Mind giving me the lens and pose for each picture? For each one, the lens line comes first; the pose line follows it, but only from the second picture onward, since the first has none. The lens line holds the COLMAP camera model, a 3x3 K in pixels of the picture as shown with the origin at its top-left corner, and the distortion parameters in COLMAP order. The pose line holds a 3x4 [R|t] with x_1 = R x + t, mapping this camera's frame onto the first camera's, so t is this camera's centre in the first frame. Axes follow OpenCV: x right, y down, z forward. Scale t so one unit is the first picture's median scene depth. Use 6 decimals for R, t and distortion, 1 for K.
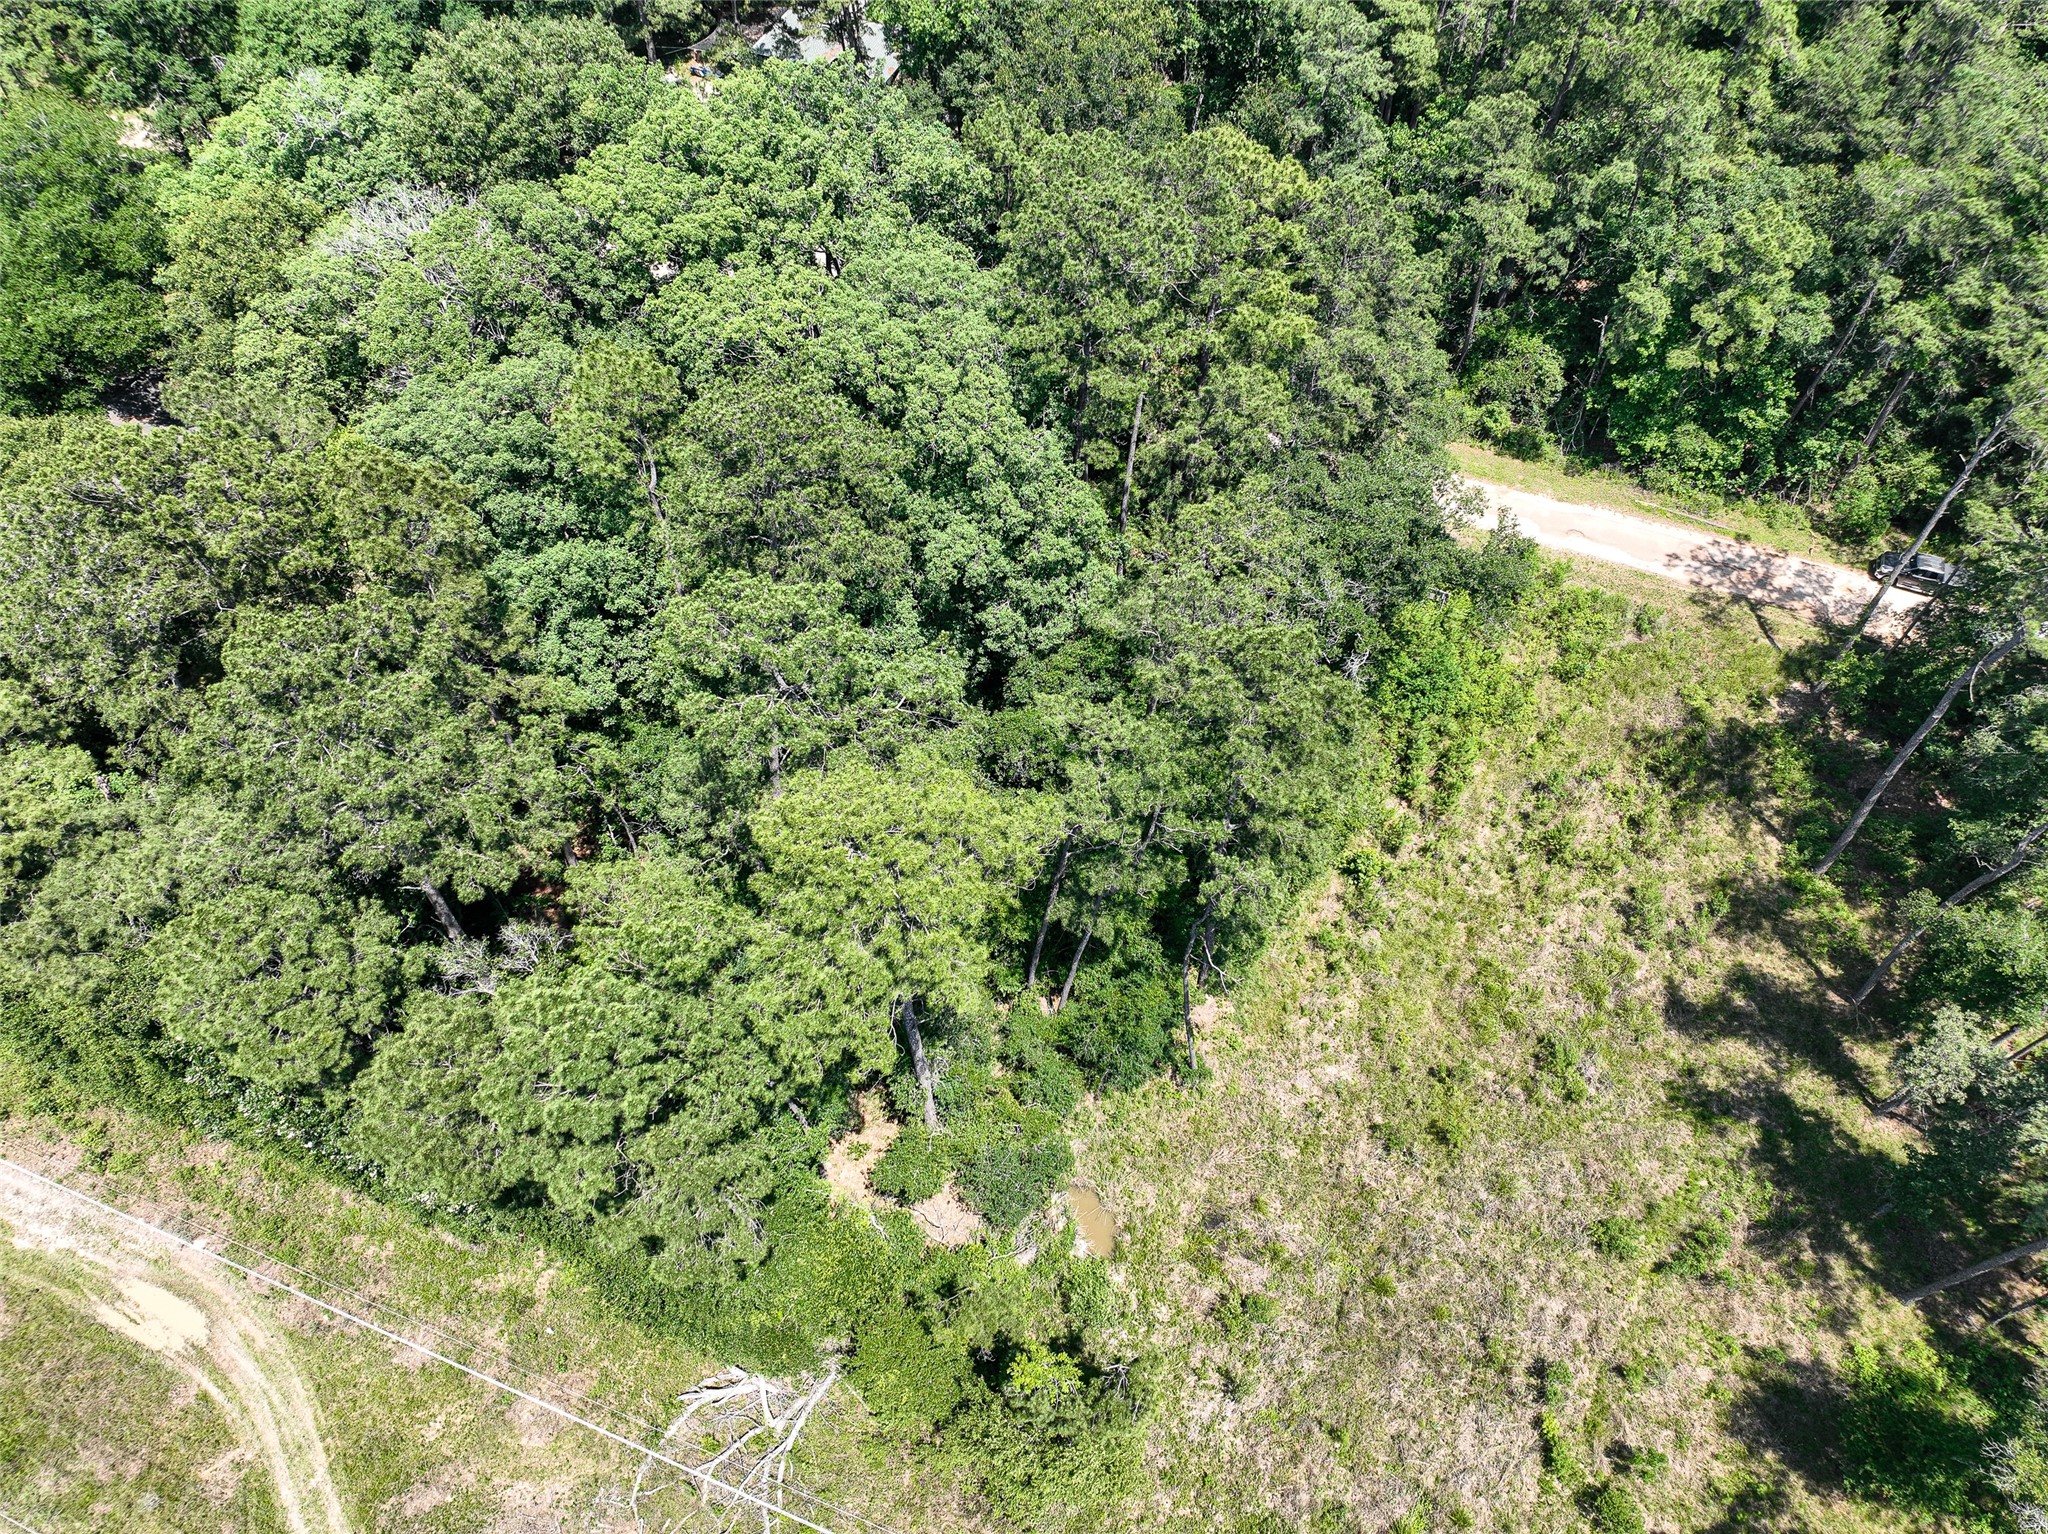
lens RADIAL K [[1436.0, 0, 1030.6], [0, 1436.0, 767.3], [0, 0, 1]] dist [-0.005987, 0.028131]
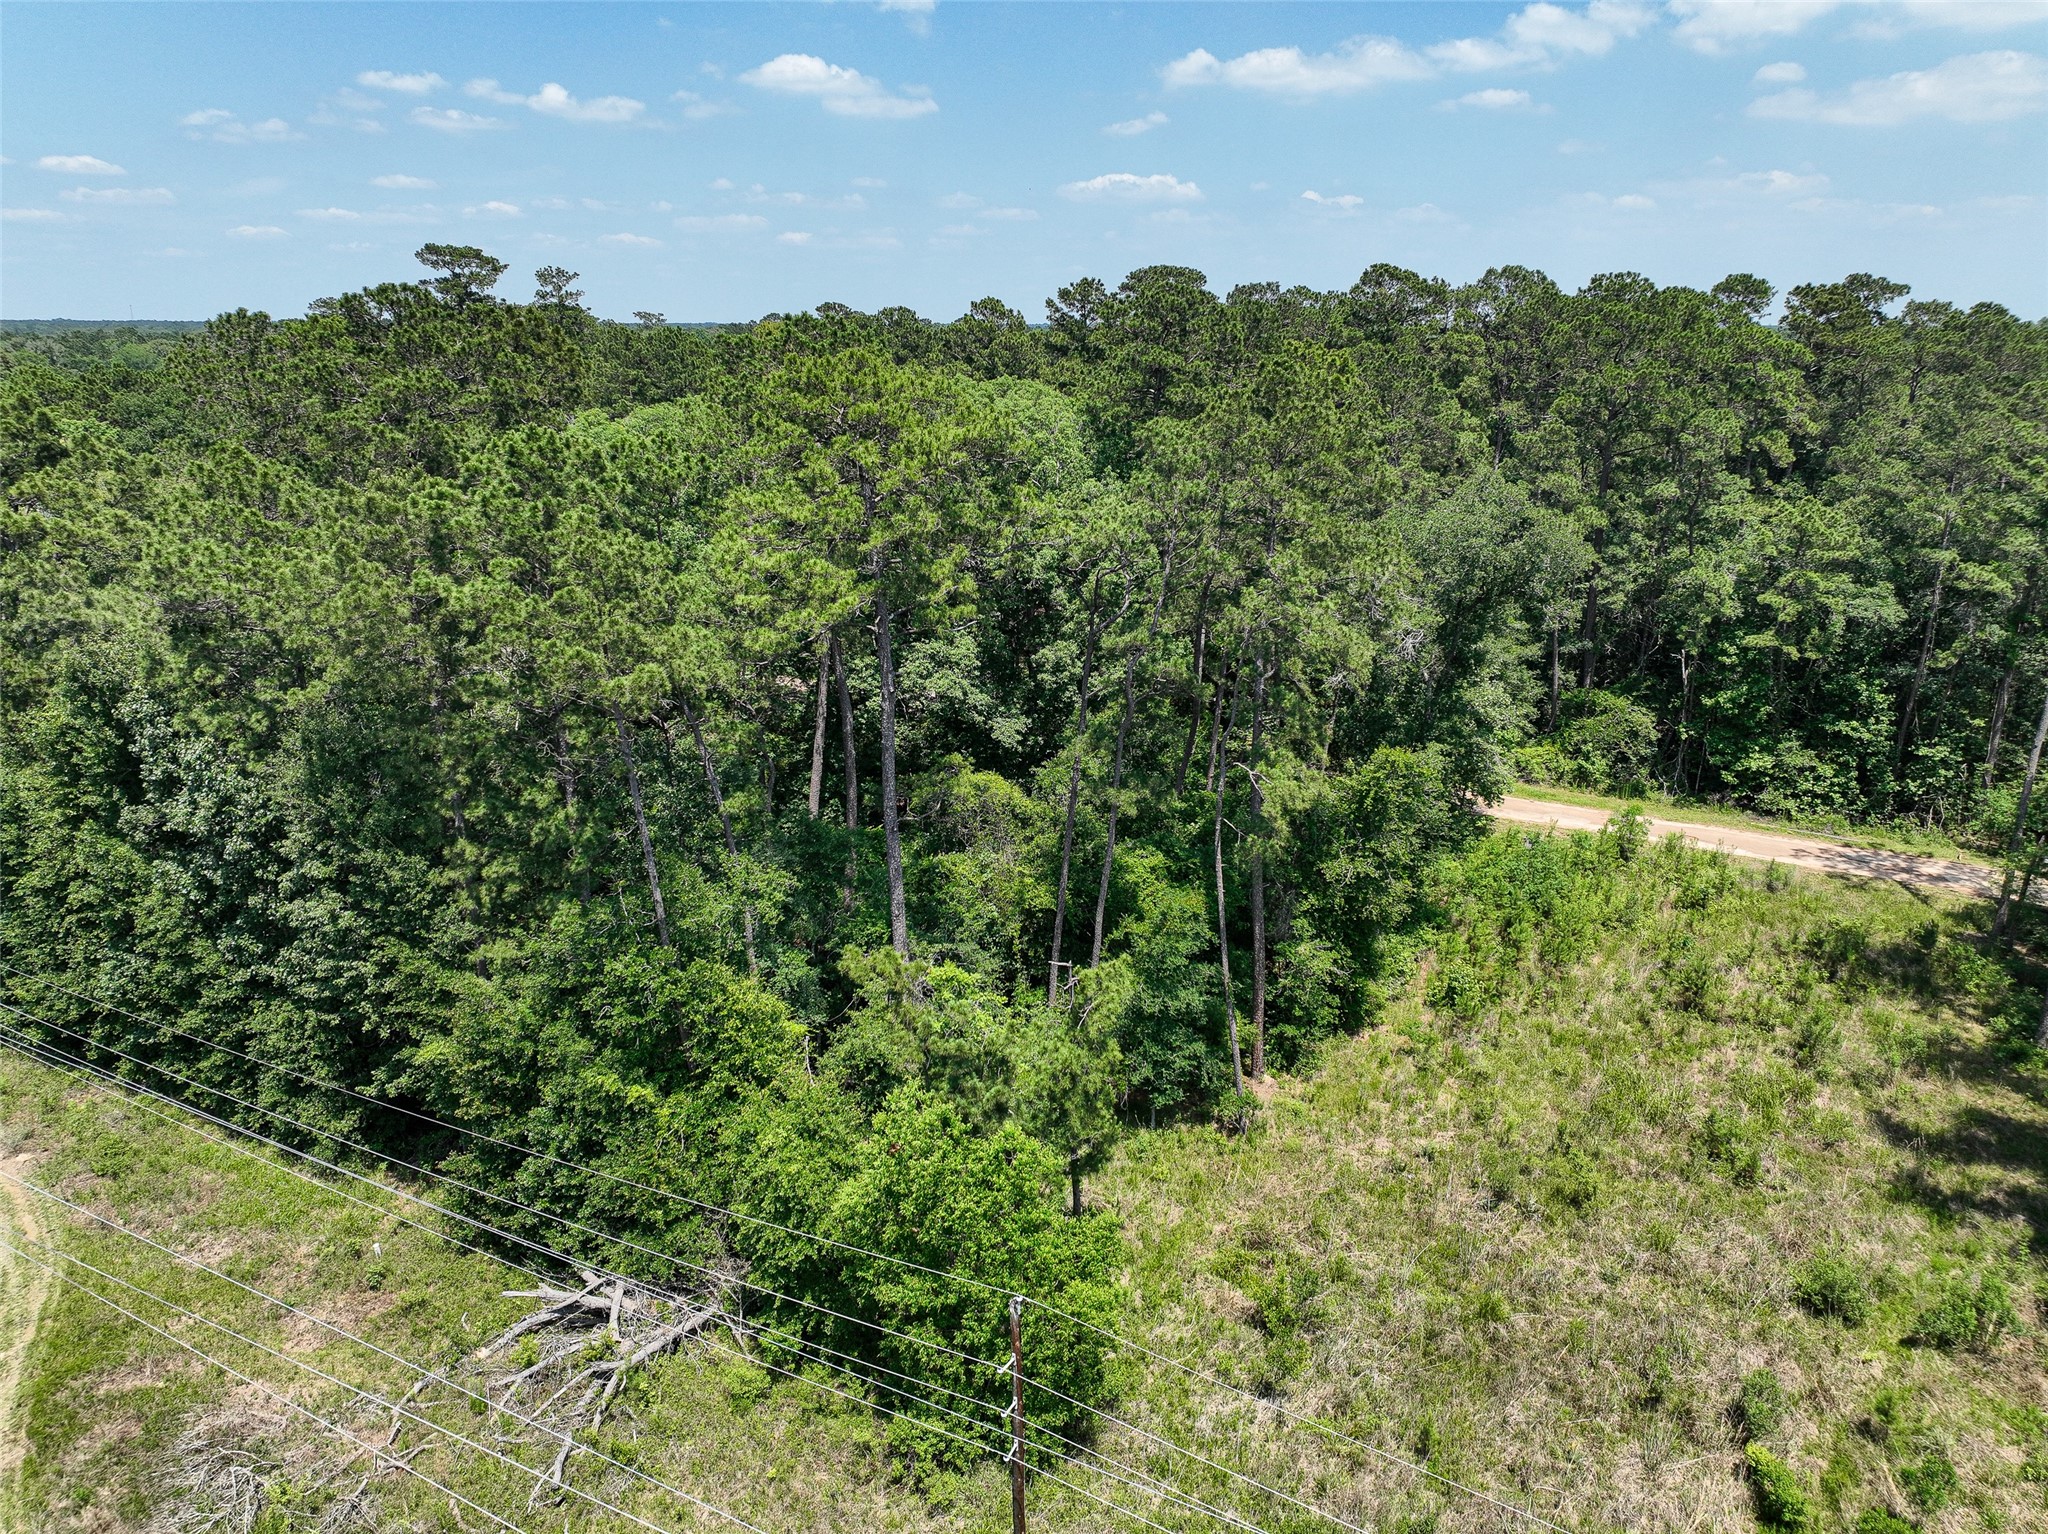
lens RADIAL K [[1436.0, 0, 1028.4], [0, 1436.0, 761.6], [0, 0, 1]] dist [-0.005987, 0.028131]
pose [[0.989944, 0.039565, -0.135811, 0.088219], [-0.113224, 0.797142, -0.593081, 0.497224], [0.084795, 0.602495, 0.793606, 0.213852]]
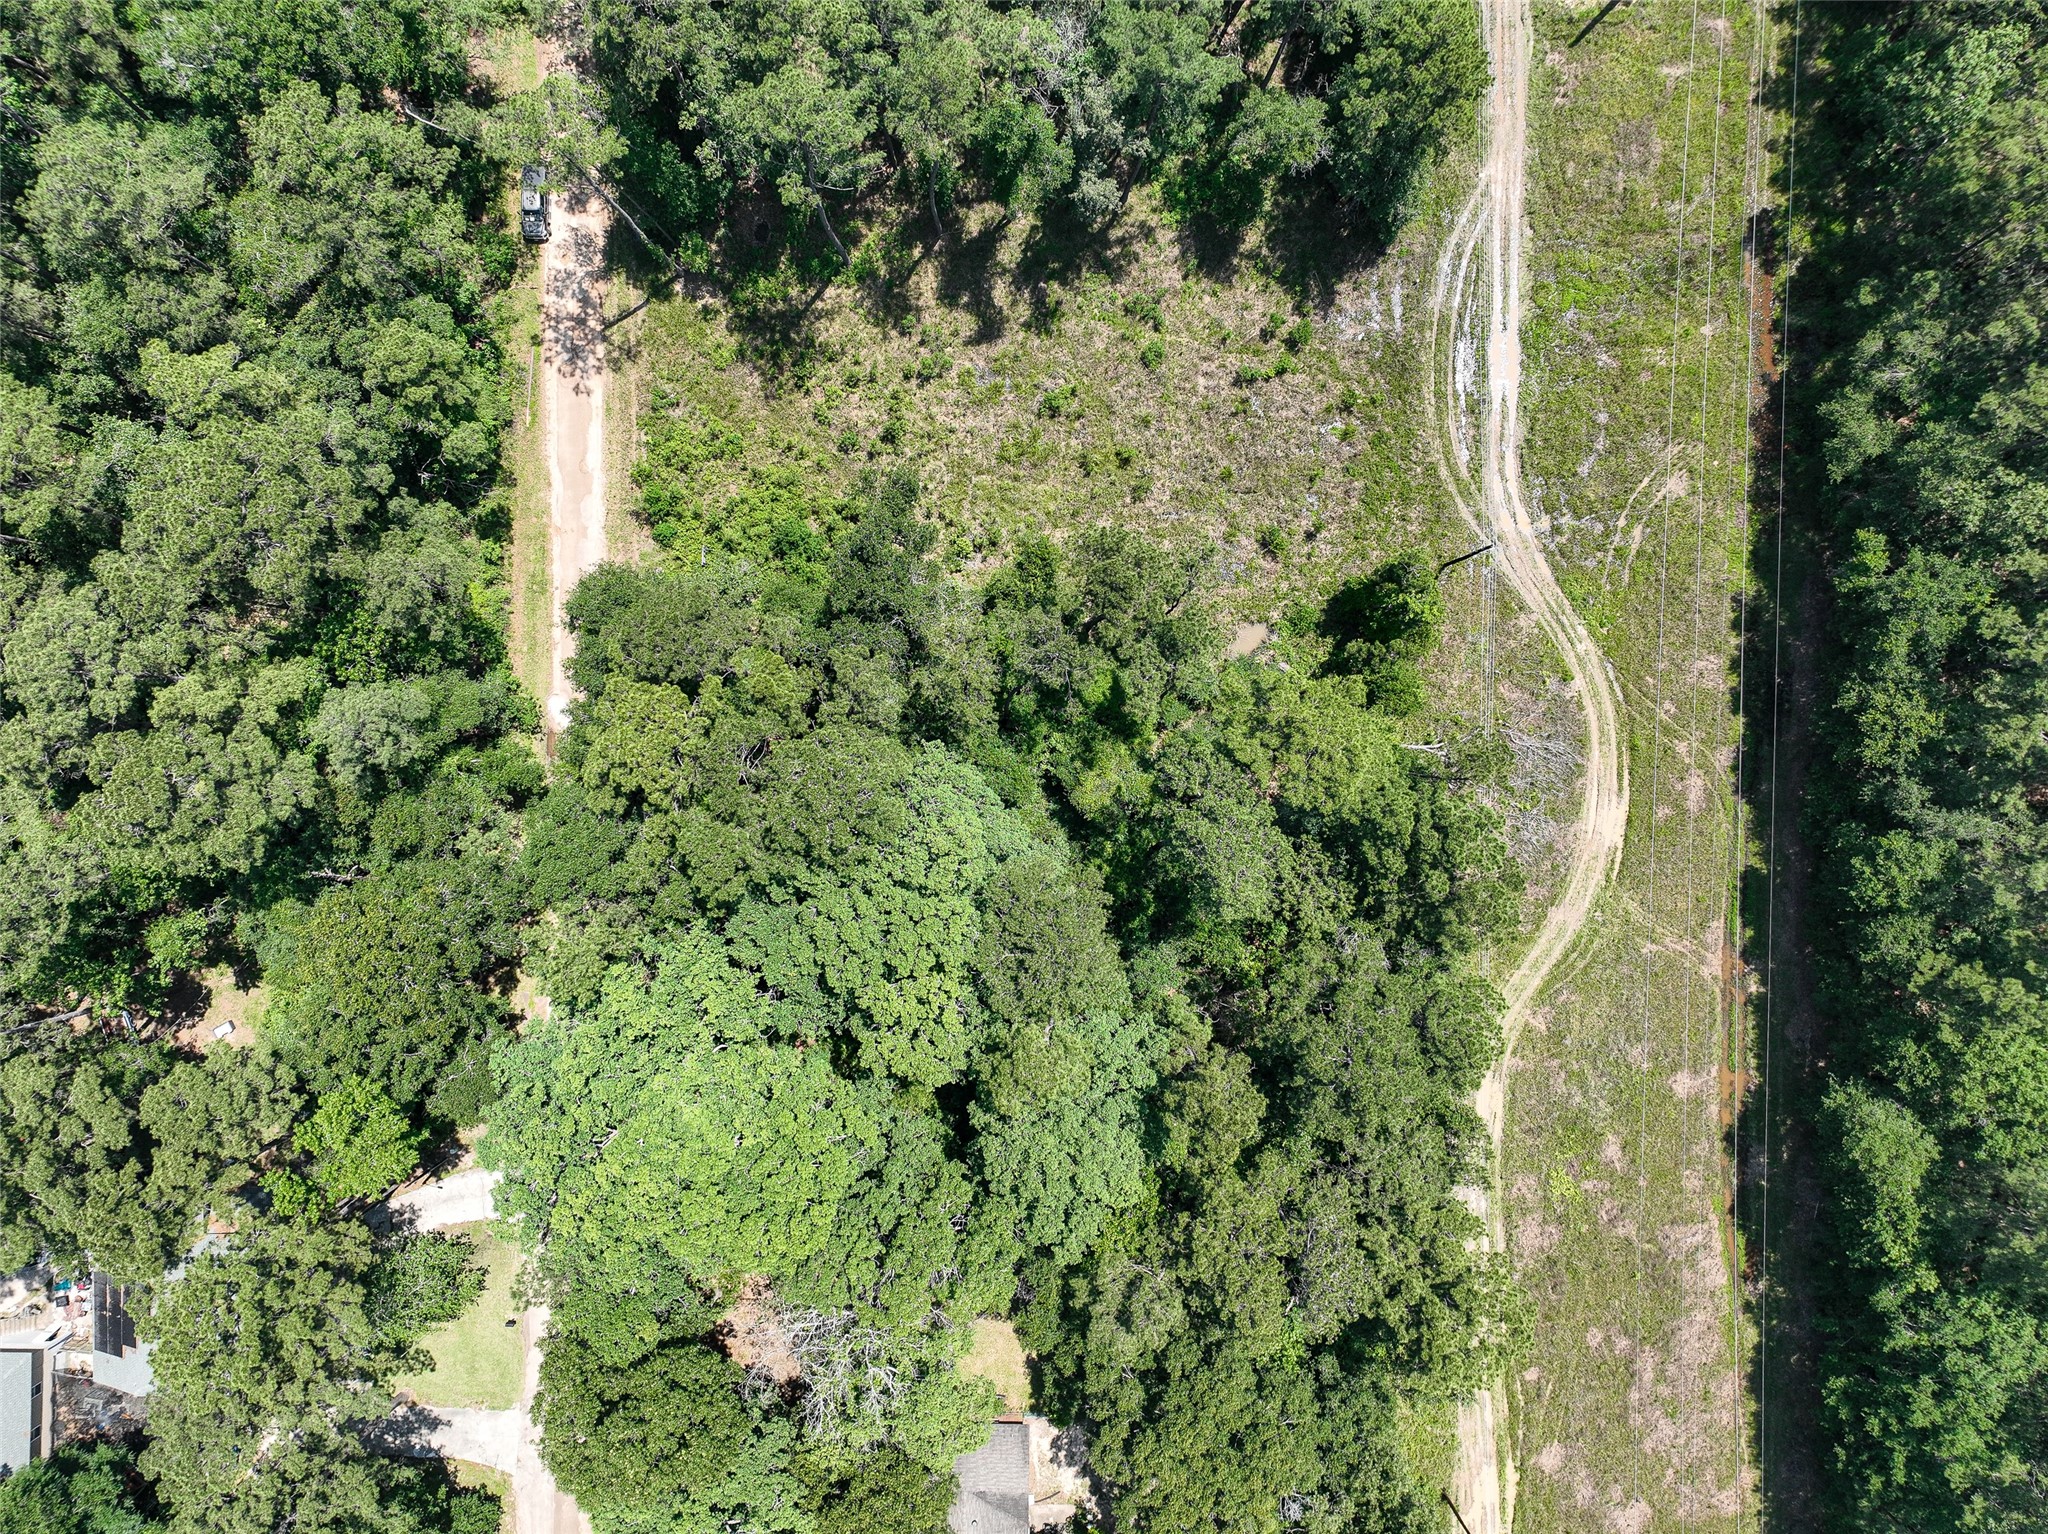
lens RADIAL K [[1436.0, 0, 1025.8], [0, 1436.0, 771.4], [0, 0, 1]] dist [-0.005987, 0.028131]
pose [[-0.363626, -0.931504, -0.008781, 0.008382], [0.761903, -0.302817, 0.572544, -0.791387], [-0.535986, 0.201501, 0.819827, -0.199477]]
